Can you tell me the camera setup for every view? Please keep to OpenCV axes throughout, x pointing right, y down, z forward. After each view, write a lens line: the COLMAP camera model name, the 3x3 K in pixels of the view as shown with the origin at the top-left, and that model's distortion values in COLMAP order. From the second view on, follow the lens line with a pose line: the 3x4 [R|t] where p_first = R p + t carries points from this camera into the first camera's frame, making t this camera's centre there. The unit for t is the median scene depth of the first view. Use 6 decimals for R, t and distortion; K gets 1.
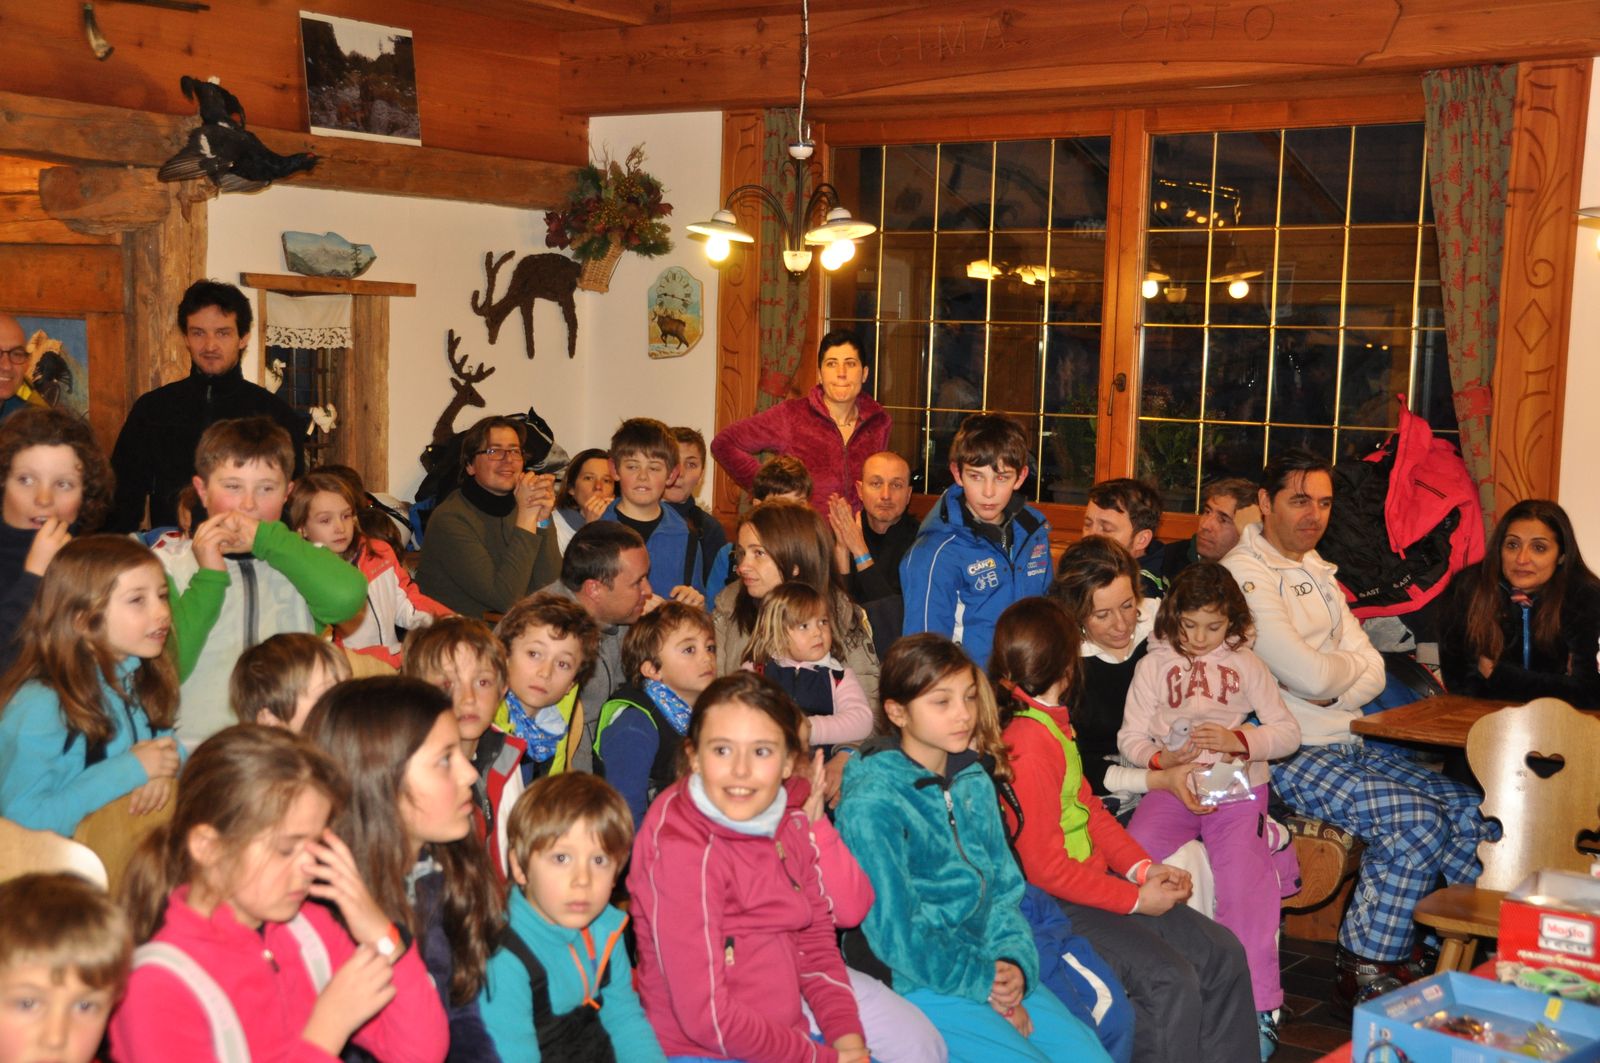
lens RADIAL K [[2178.8, 0, 802.6], [0, 2178.8, 536.7], [0, 0, 1]] dist [0.210700, 0.000000]
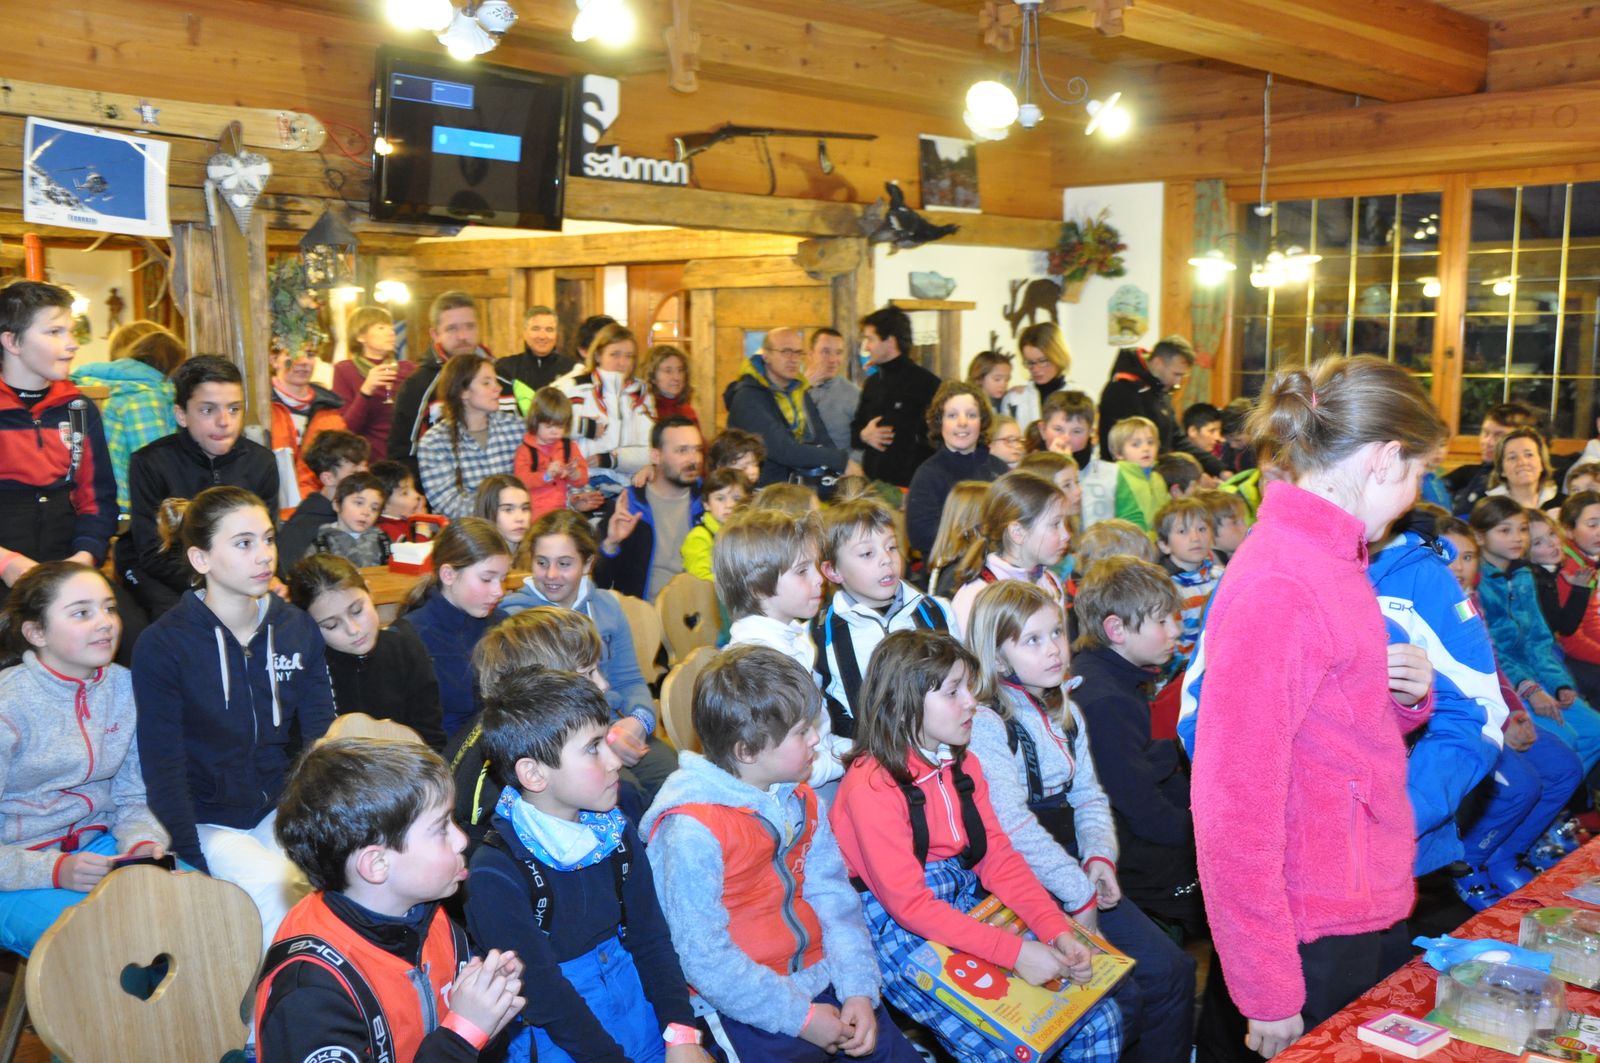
lens RADIAL K [[1666.9, 0, 783.0], [0, 1666.9, 532.3], [0, 0, 1]] dist [0.033913, 0.000000]
pose [[0.994091, -0.013746, -0.107676, -0.181520], [0.016610, 0.999530, 0.025748, 0.016184], [0.107272, -0.027384, 0.993853, -0.197839]]
